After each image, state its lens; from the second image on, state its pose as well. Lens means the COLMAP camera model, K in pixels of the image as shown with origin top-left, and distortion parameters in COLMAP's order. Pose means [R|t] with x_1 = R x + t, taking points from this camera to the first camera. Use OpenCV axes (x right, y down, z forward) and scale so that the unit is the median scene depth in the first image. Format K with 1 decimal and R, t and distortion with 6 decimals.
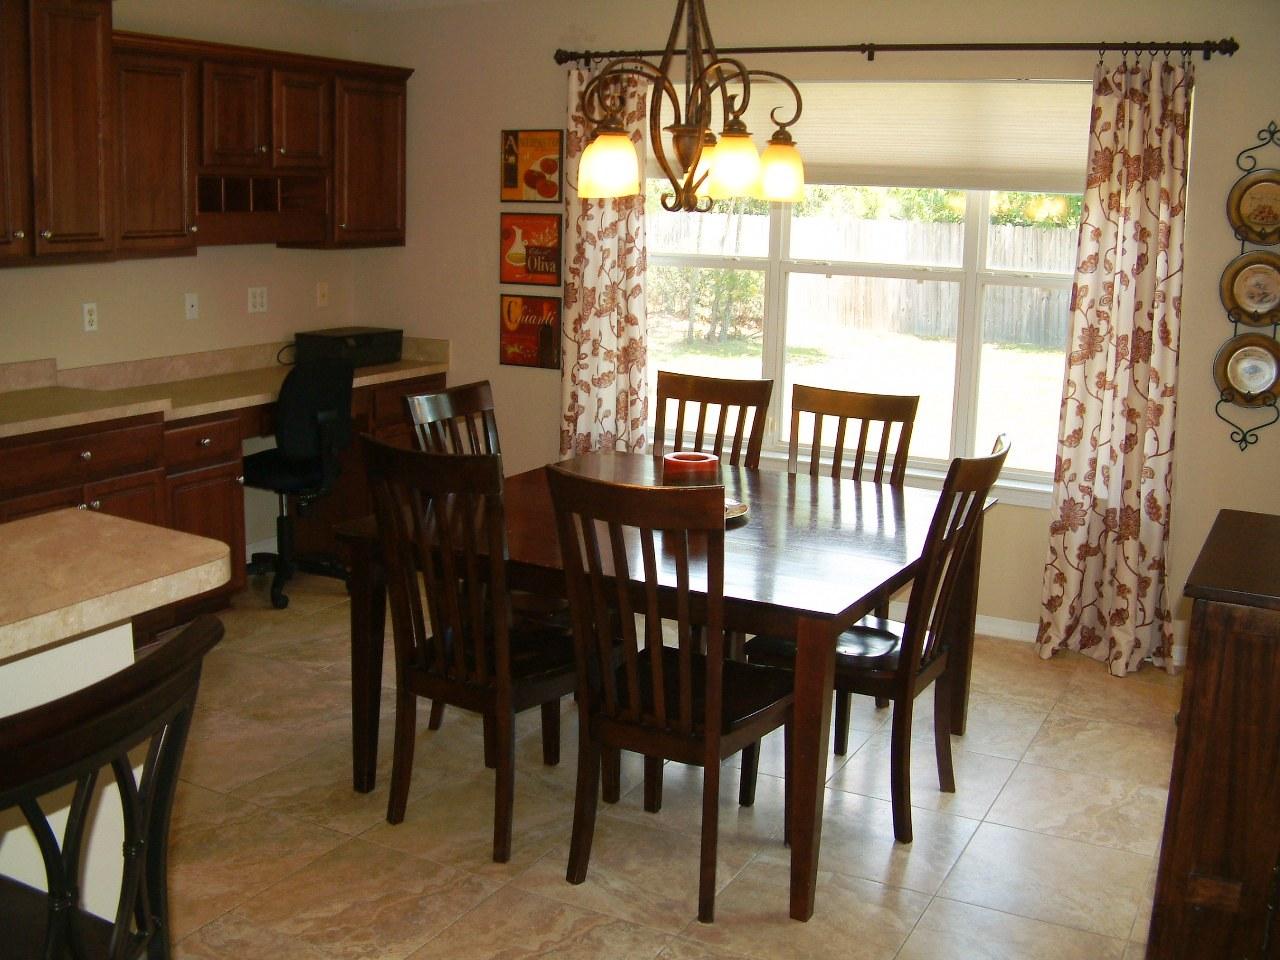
lens RADIAL K [[1337.2, 0, 632.8], [0, 1337.2, 471.5], [0, 0, 1]] dist [-0.220739, 0.138903]
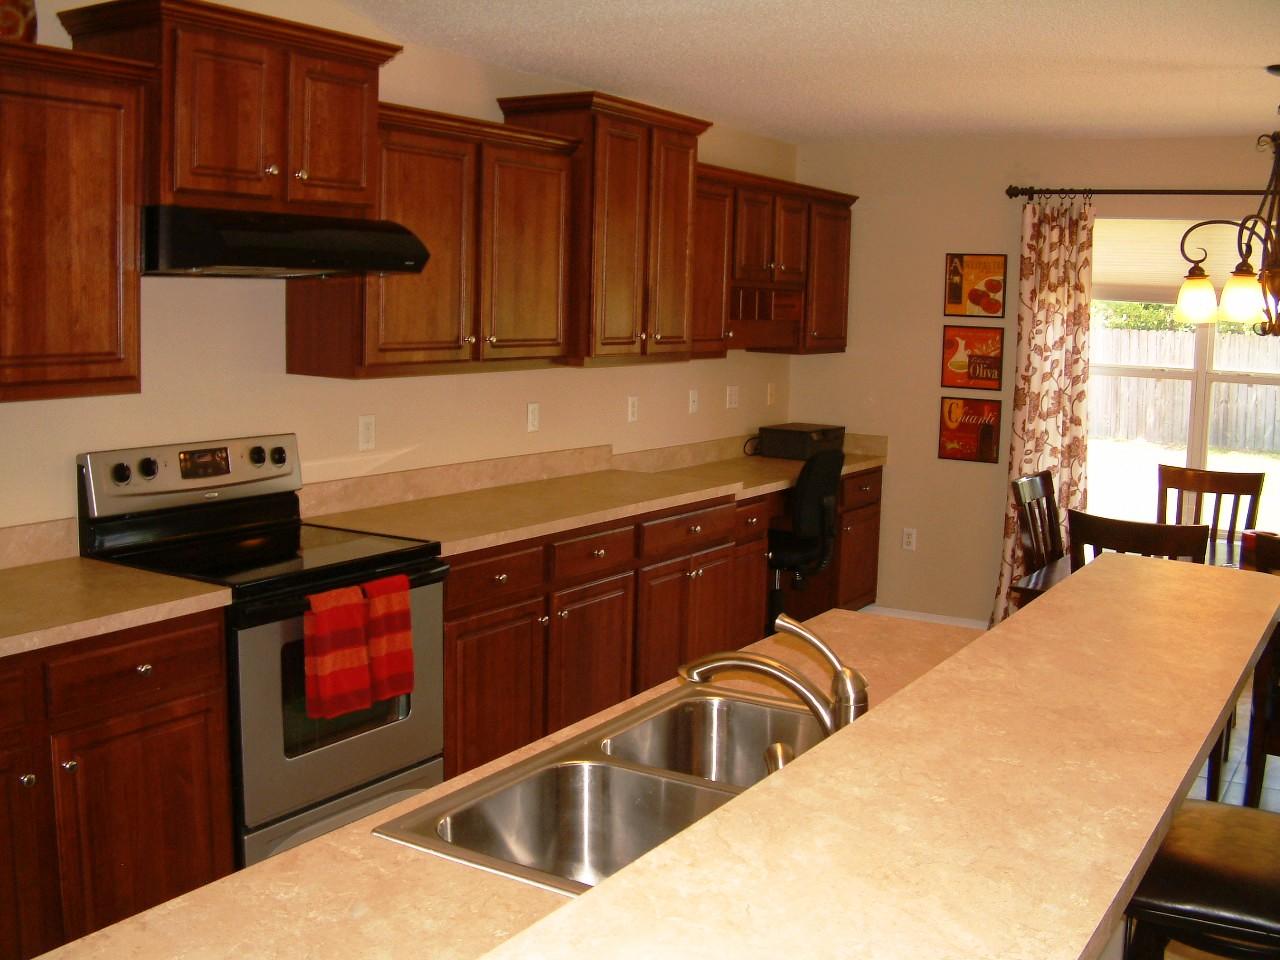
lens RADIAL K [[1337.2, 0, 632.8], [0, 1337.2, 471.5], [0, 0, 1]] dist [-0.220739, 0.138903]
pose [[0.997196, 0.011345, -0.073969, -0.295528], [-0.016822, 0.997127, -0.073853, 0.019408], [0.072919, 0.074891, 0.994522, -0.146709]]
